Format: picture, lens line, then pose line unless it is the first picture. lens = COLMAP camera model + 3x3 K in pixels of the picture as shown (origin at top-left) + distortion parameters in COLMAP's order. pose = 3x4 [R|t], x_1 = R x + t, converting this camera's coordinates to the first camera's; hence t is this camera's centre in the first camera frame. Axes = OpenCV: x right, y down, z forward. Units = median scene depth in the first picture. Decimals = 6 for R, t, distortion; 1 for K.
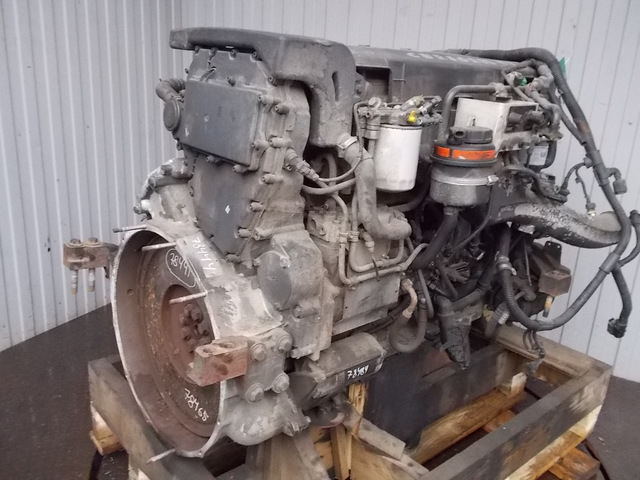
lens RADIAL K [[561.0, 0, 320.0], [0, 561.0, 240.0], [0, 0, 1]] dist [0.038014, -0.003555]
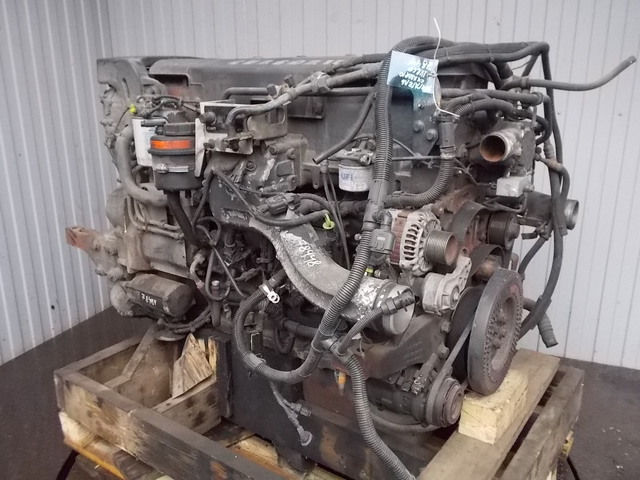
lens RADIAL K [[566.9, 0, 335.9], [0, 566.9, 240.8], [0, 0, 1]] dist [0.004979, -0.008584]
pose [[0.260020, 0.220799, -0.940020, 1.451497], [-0.280810, 0.948721, 0.145168, -0.225131], [0.923870, 0.226220, 0.308689, 0.979477]]
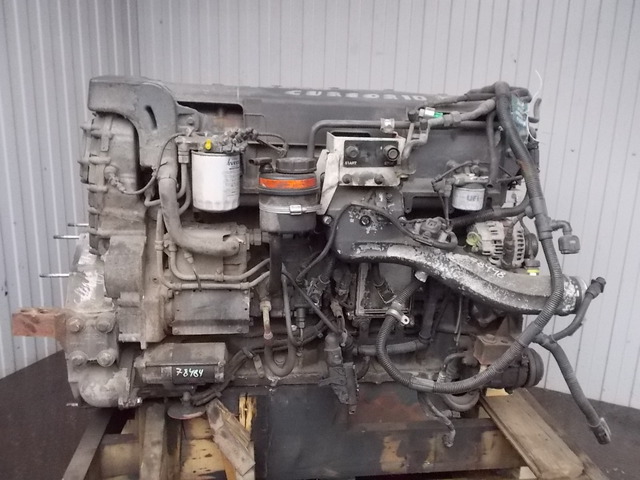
lens RADIAL K [[561.0, 0, 320.0], [0, 561.0, 240.0], [0, 0, 1]] dist [0.038014, -0.003555]
pose [[0.837074, 0.108689, -0.536185, 0.864773], [-0.153793, 0.987295, -0.039964, -0.018156], [0.525029, 0.115914, 0.843154, 0.171540]]
